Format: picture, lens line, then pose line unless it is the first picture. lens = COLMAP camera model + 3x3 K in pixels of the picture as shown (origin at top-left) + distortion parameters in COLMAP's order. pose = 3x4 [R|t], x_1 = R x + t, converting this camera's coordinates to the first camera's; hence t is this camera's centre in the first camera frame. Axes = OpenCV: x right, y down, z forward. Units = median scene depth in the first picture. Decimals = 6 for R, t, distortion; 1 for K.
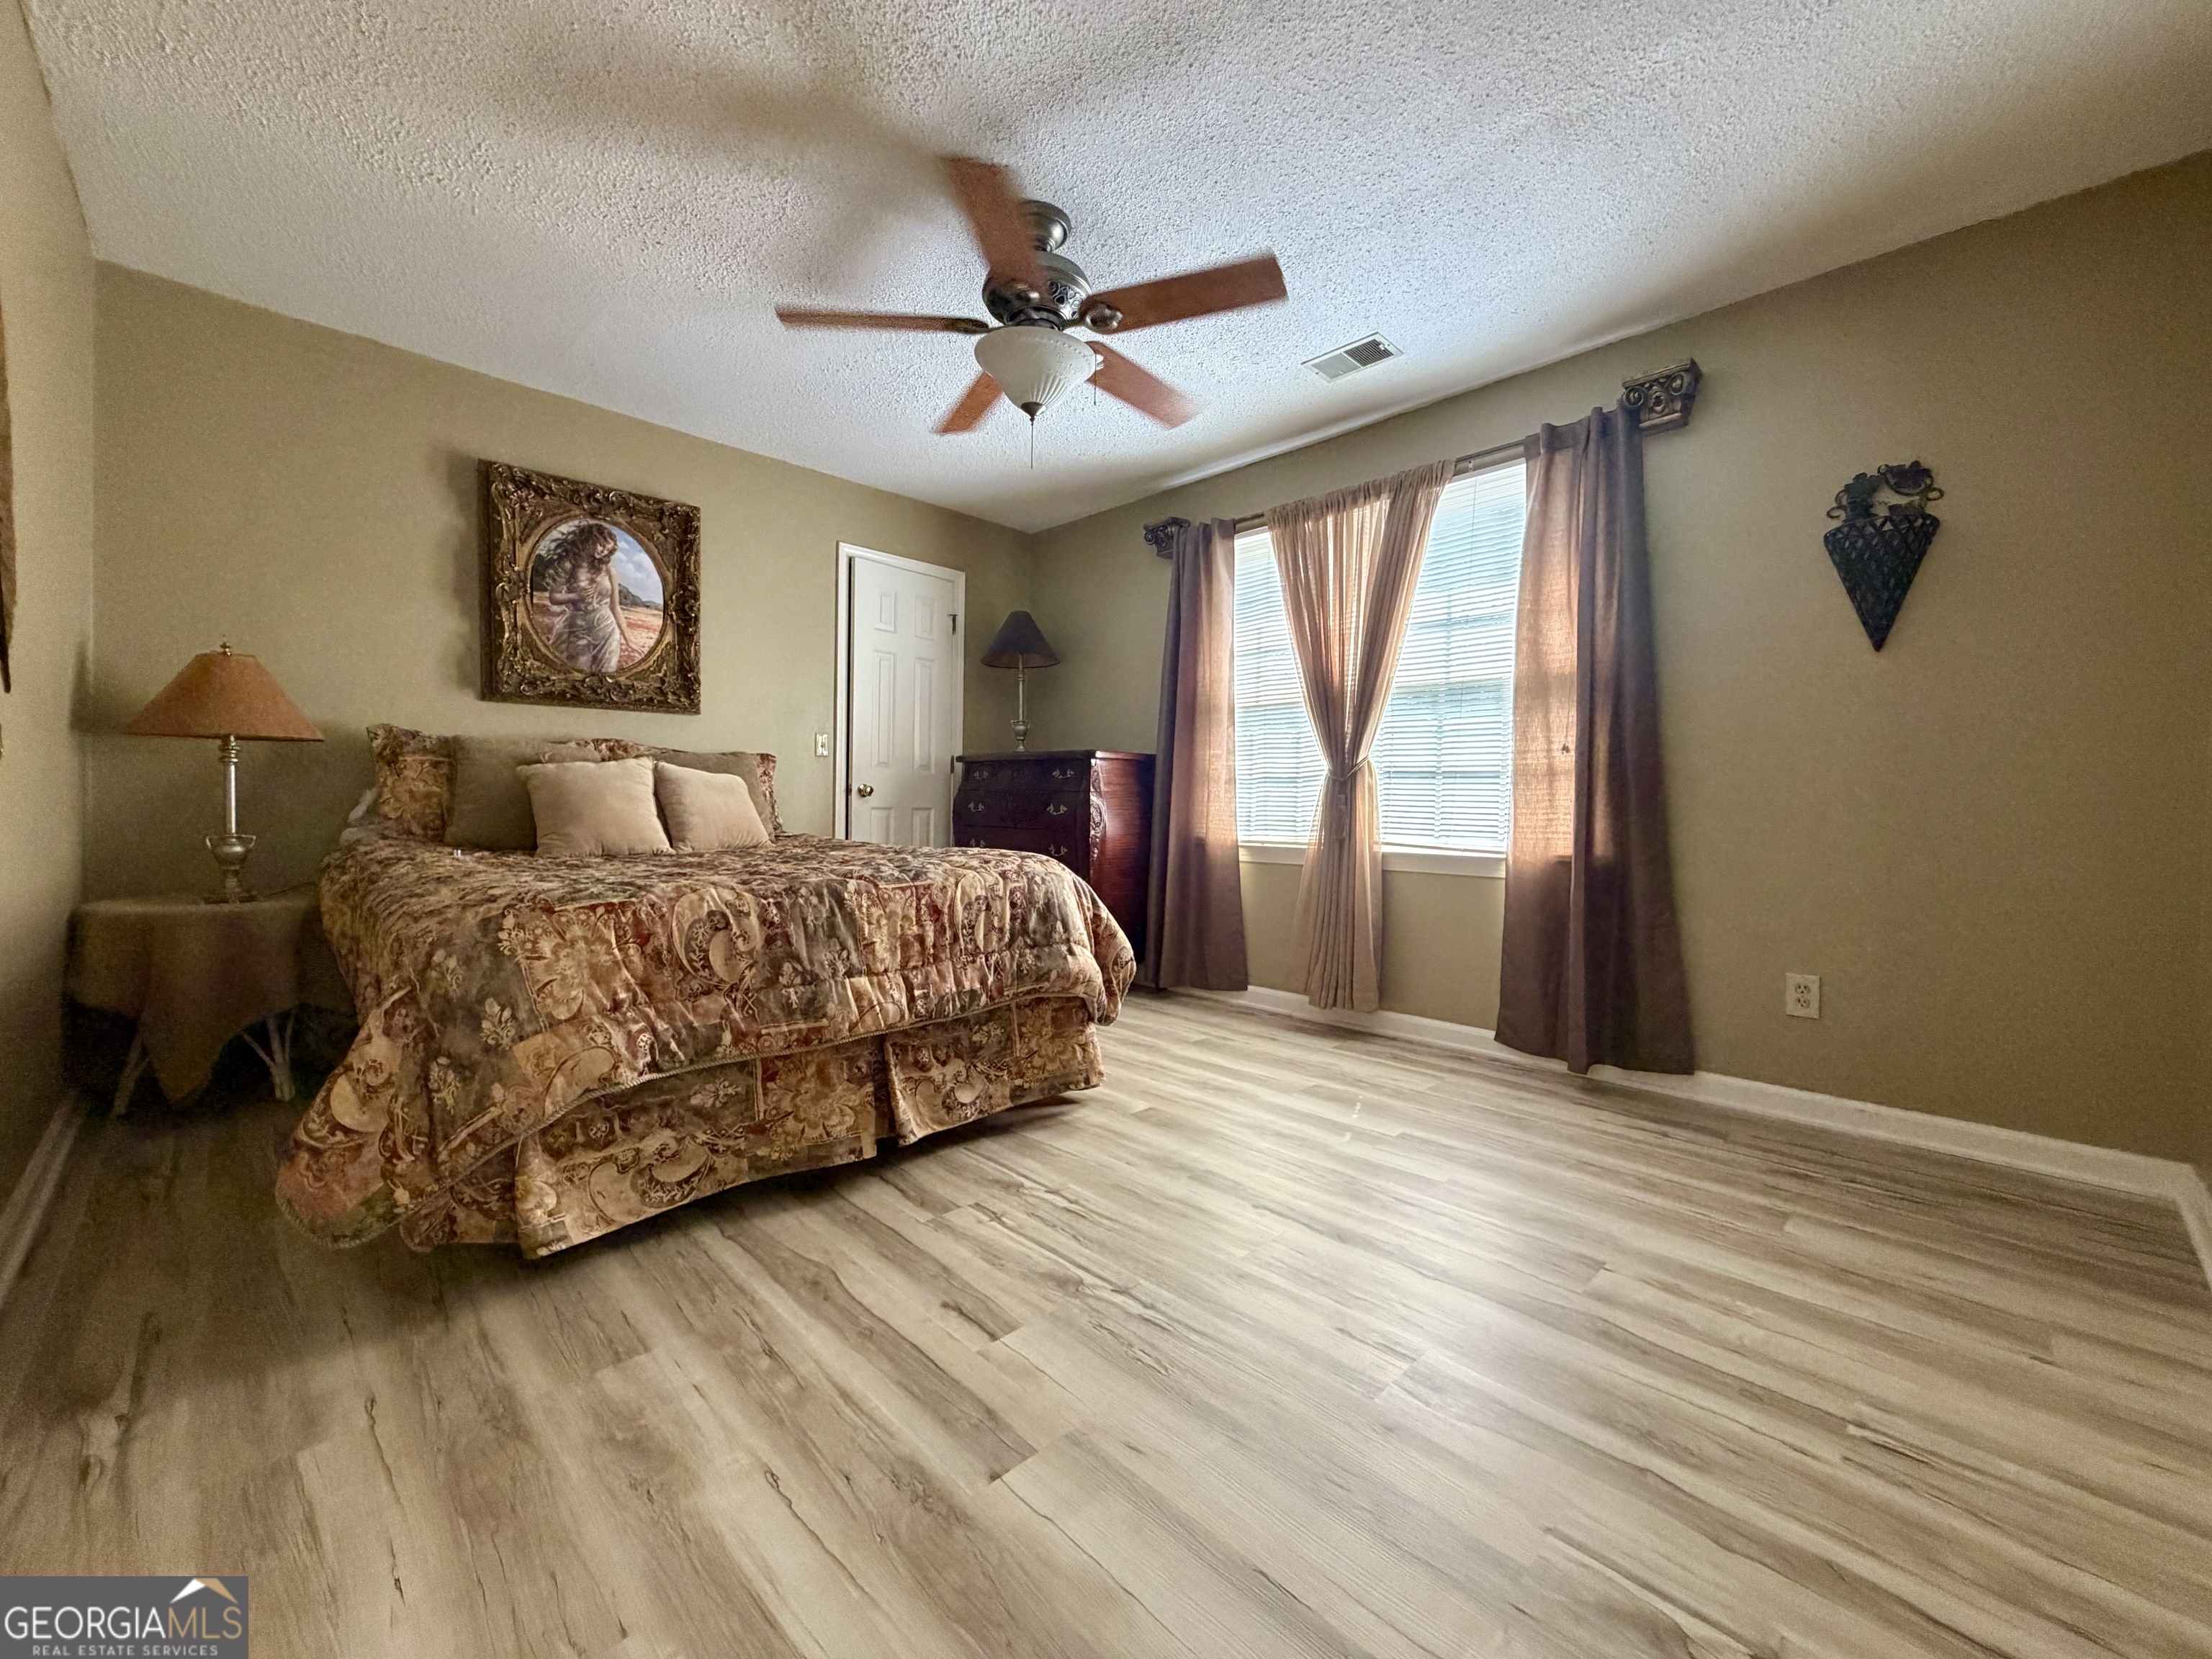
lens RADIAL K [[886.9, 0, 1103.0], [0, 886.9, 826.2], [0, 0, 1]] dist [-0.000627, 0.000509]
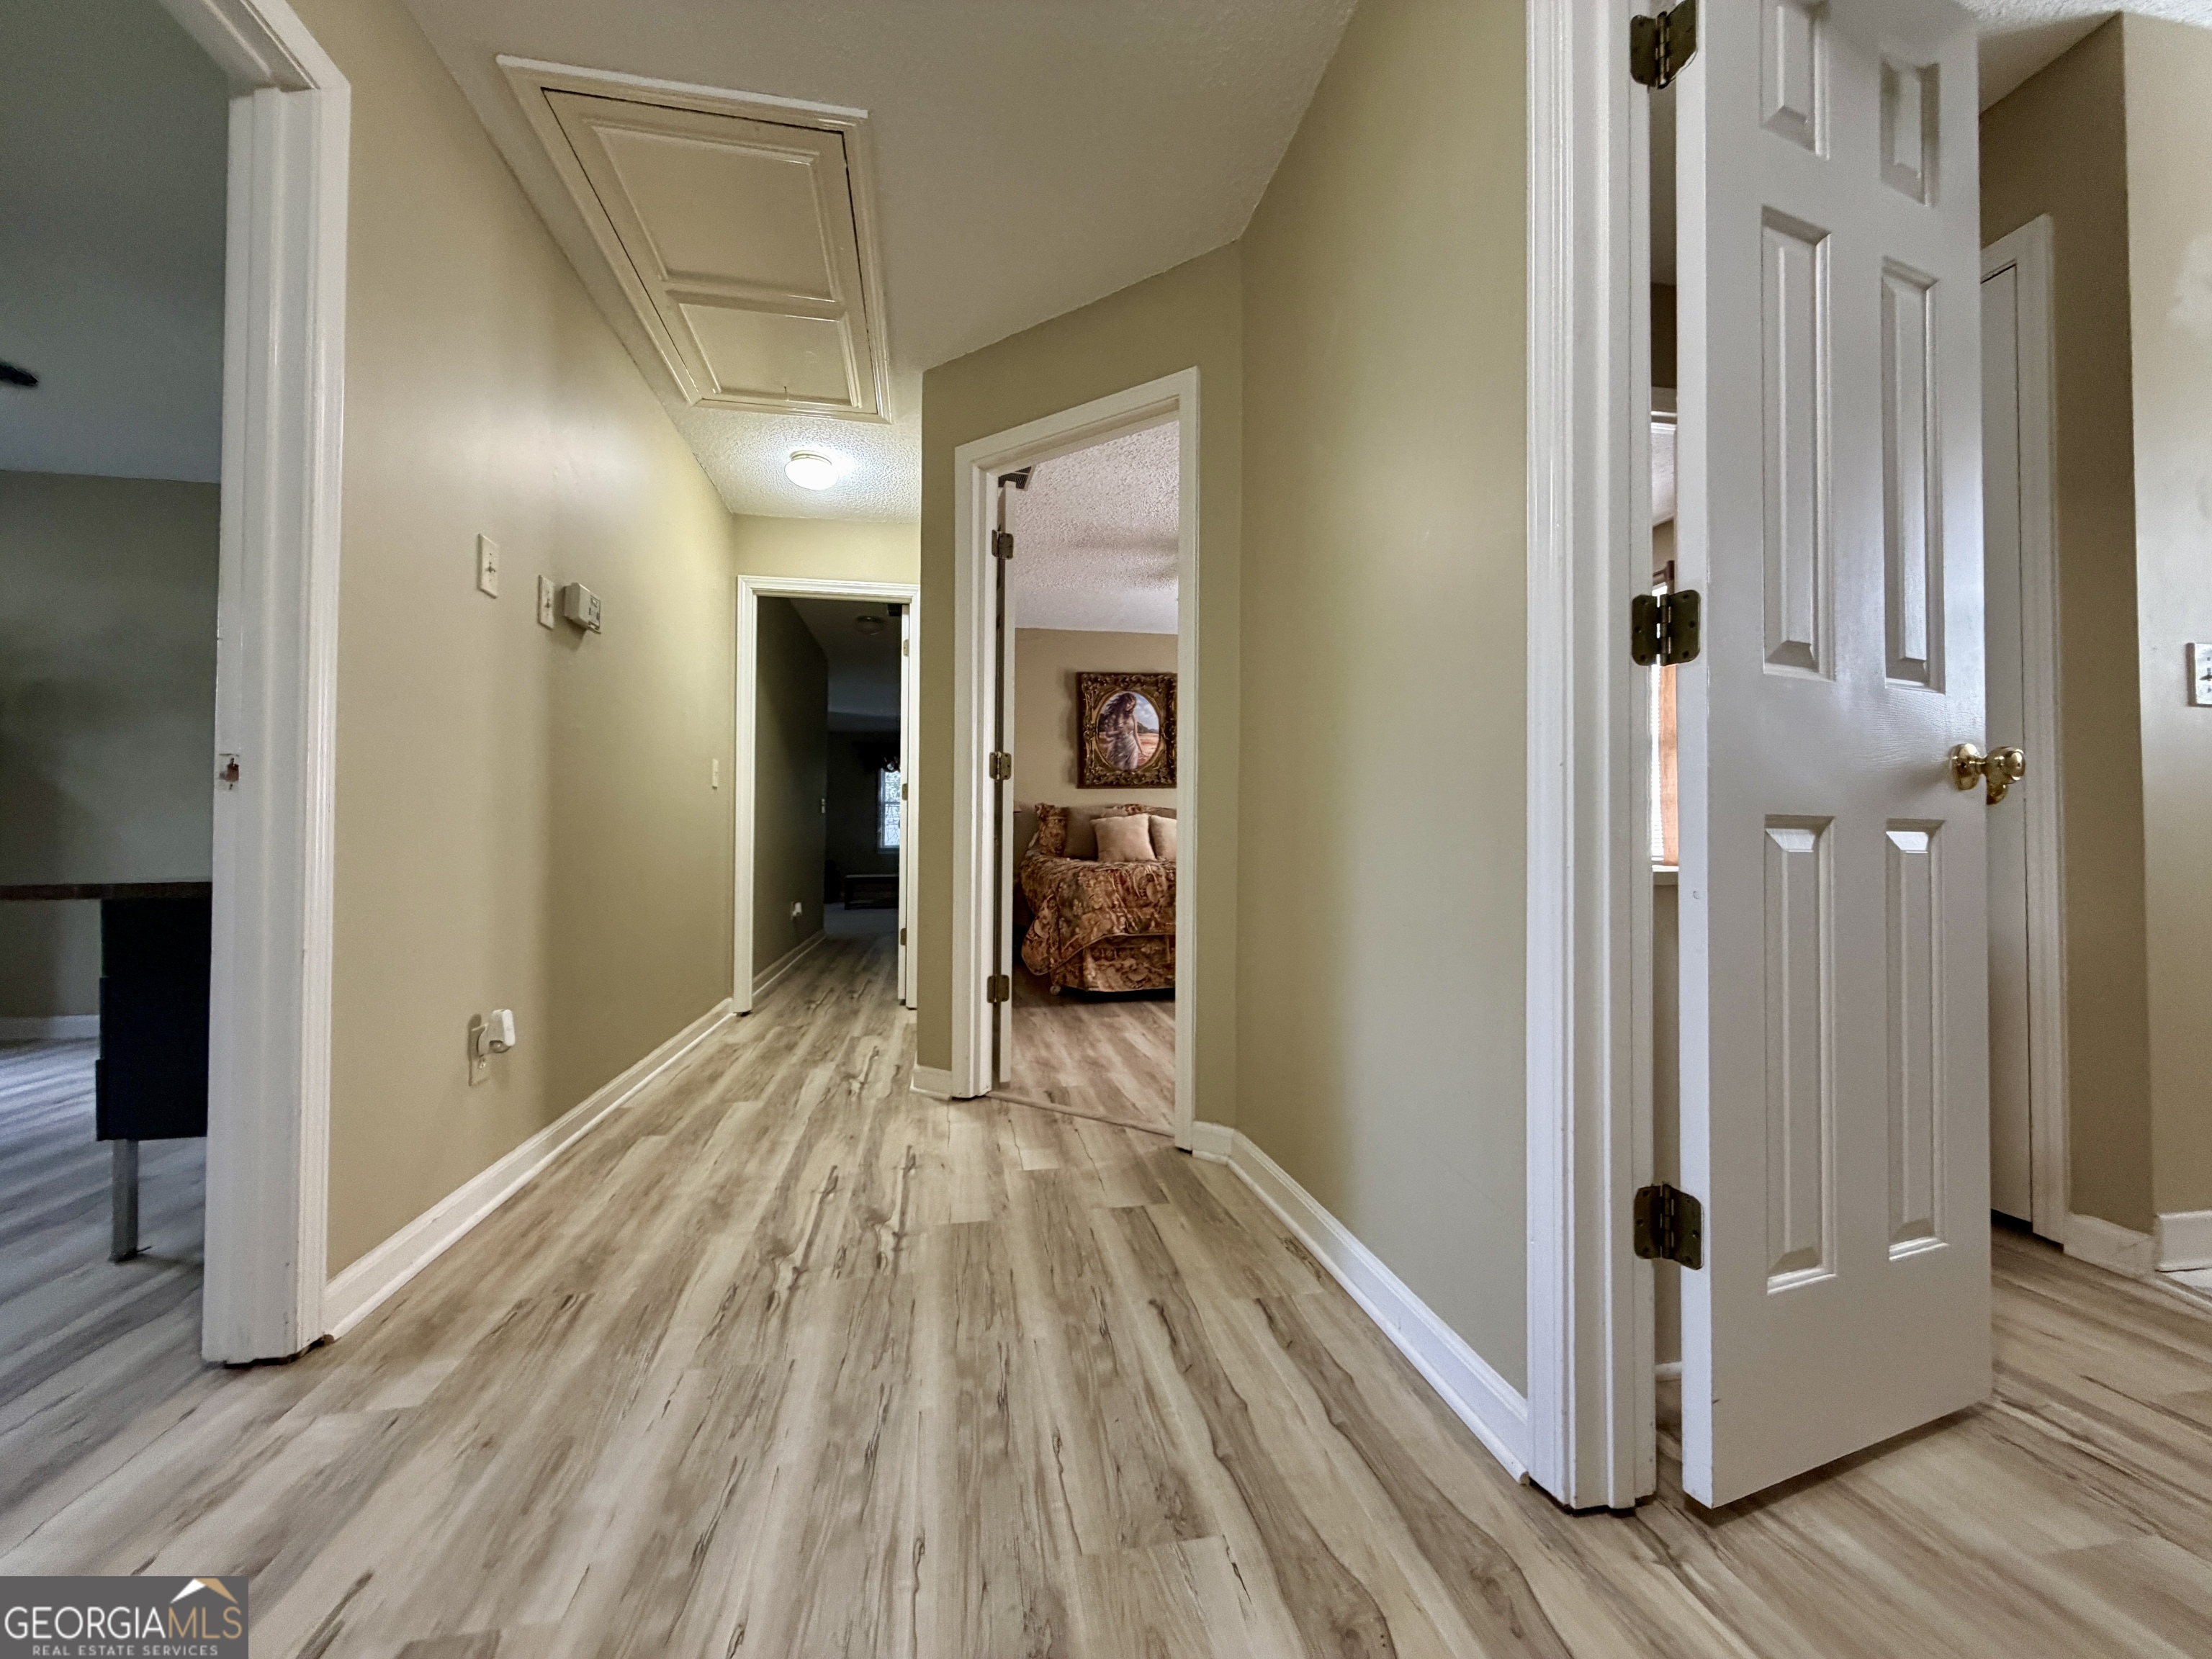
lens RADIAL K [[886.9, 0, 1108.0], [0, 886.9, 835.7], [0, 0, 1]] dist [-0.000627, 0.000509]
pose [[0.830784, -0.024456, -0.556057, 0.520760], [0.003001, 0.999217, -0.039463, 0.051056], [0.556586, 0.031117, 0.830207, -0.696068]]
